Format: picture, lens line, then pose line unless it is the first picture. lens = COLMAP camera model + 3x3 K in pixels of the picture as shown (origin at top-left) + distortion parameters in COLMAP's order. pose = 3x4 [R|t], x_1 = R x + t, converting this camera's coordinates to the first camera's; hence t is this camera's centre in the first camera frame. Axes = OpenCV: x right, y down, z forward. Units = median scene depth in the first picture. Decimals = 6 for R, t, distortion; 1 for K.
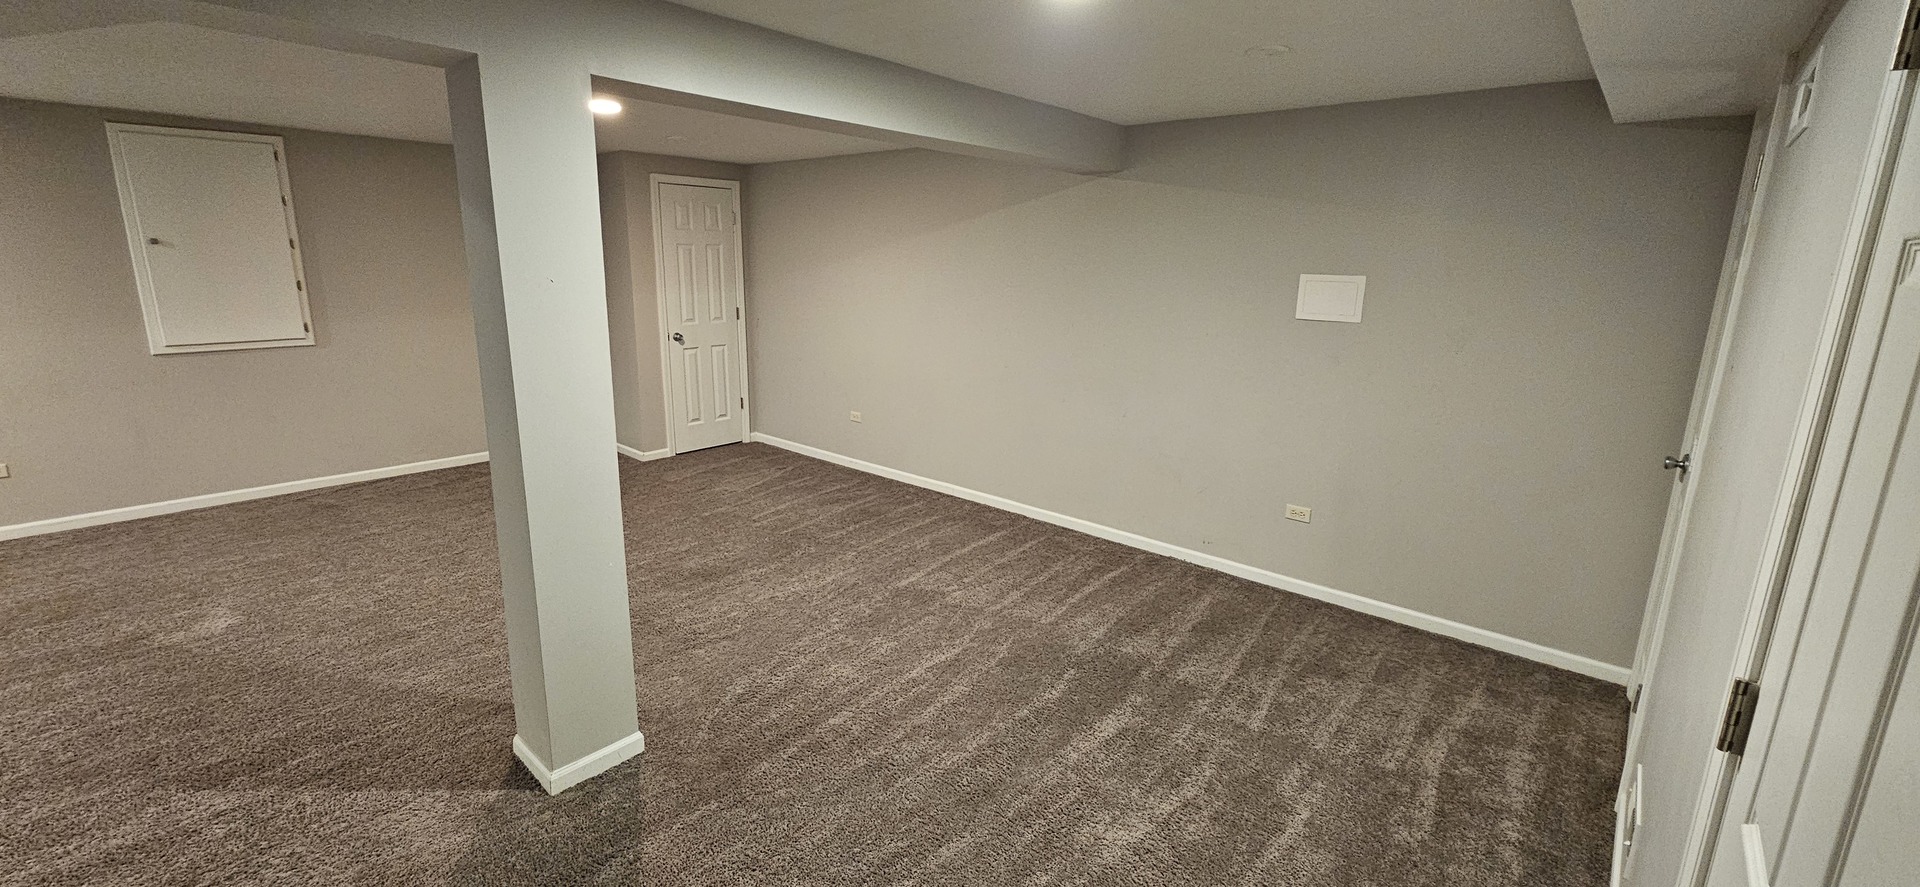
lens RADIAL K [[776.8, 0, 964.2], [0, 776.8, 425.0], [0, 0, 1]] dist [-0.000804, -0.000100]
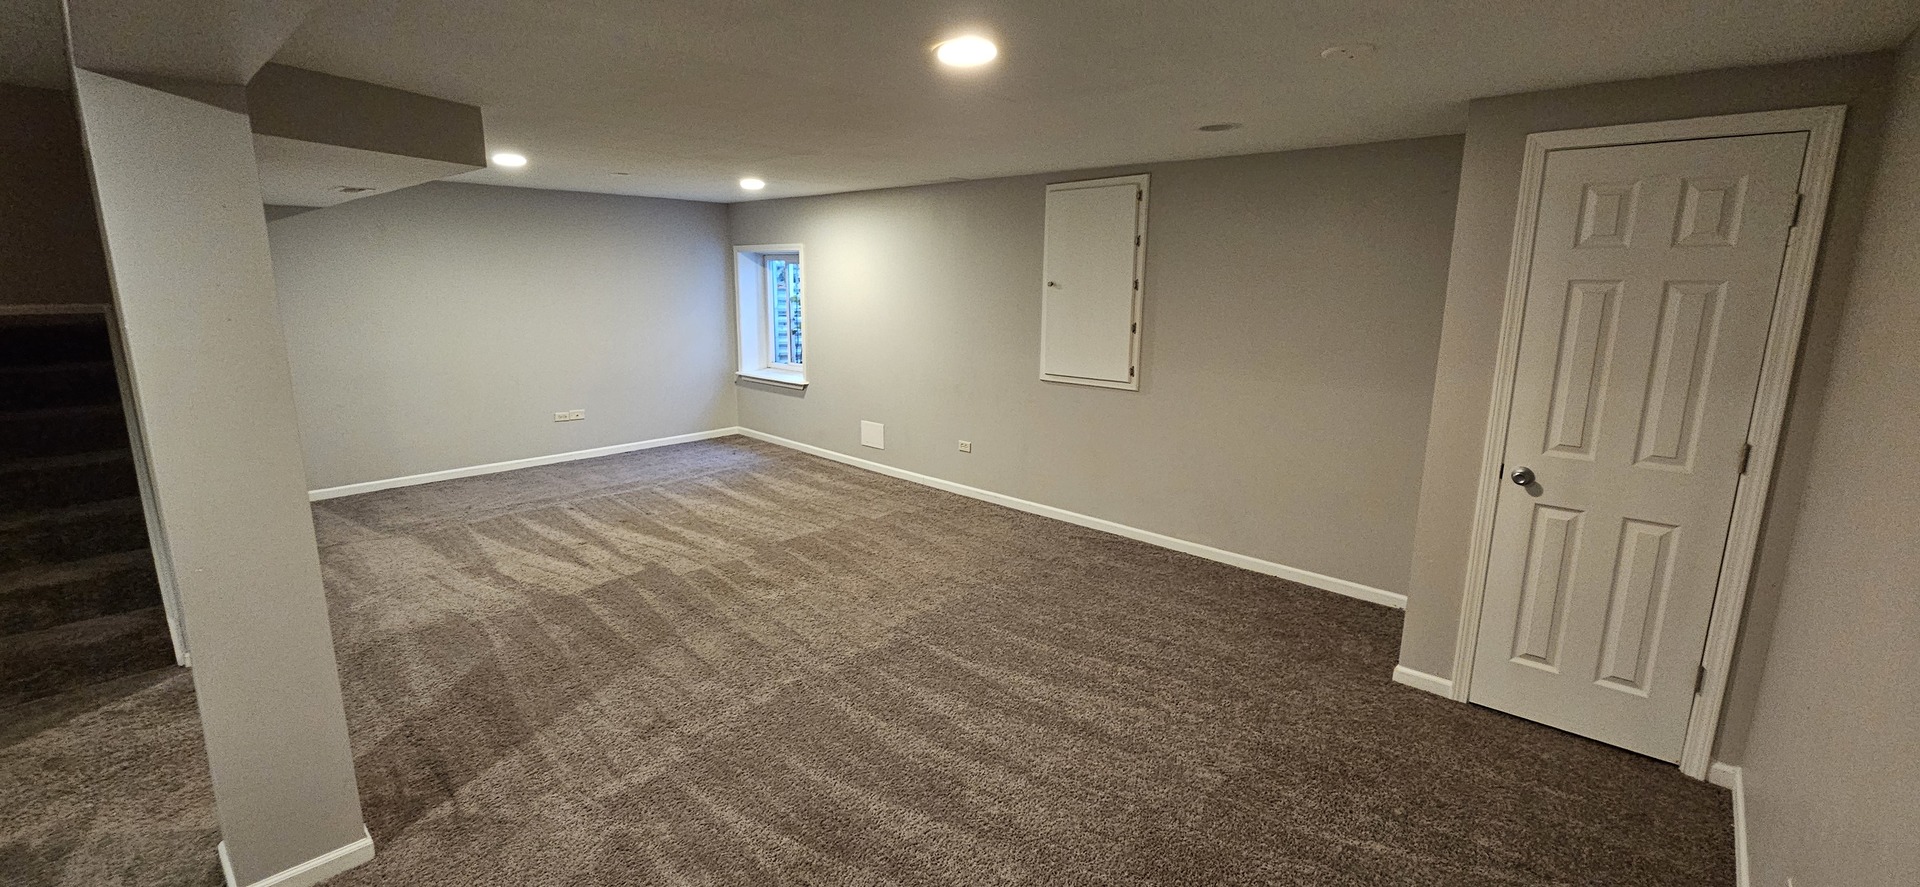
lens RADIAL K [[776.8, 0, 964.2], [0, 776.8, 425.0], [0, 0, 1]] dist [-0.000804, -0.000100]
pose [[-0.014059, 0.171924, -0.985010, 0.112422], [-0.221305, 0.960141, 0.170742, -0.179091], [0.975103, 0.220388, 0.024549, 0.784092]]
